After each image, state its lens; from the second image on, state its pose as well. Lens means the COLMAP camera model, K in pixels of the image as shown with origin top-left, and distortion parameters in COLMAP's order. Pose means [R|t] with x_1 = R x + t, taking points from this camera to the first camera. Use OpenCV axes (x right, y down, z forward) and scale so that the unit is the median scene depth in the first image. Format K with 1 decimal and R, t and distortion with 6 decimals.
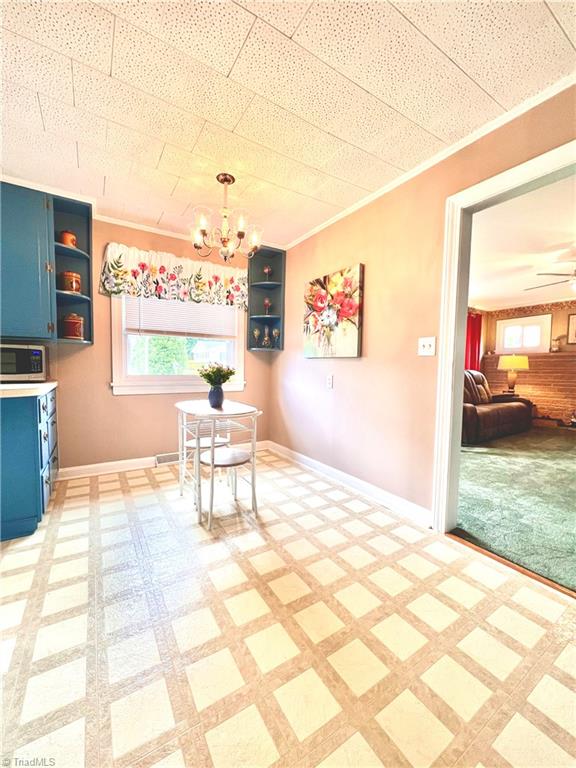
lens RADIAL K [[304.6, 0, 284.3], [0, 304.6, 386.0], [0, 0, 1]] dist [-0.011201, -0.000207]
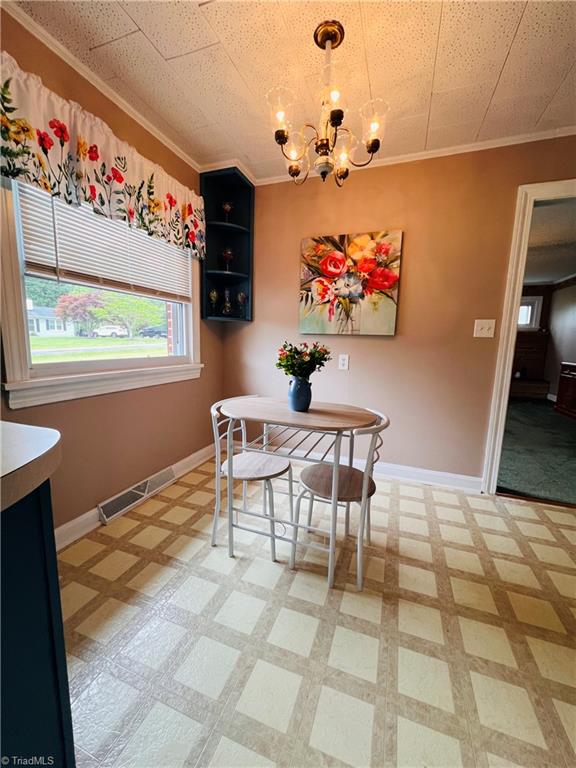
lens RADIAL K [[304.6, 0, 284.3], [0, 304.6, 386.0], [0, 0, 1]] dist [-0.011201, -0.000207]
pose [[0.794208, -0.086371, 0.601476, -0.514752], [0.027155, 0.993902, 0.106867, -0.044203], [-0.607039, -0.068542, 0.791711, 0.405074]]
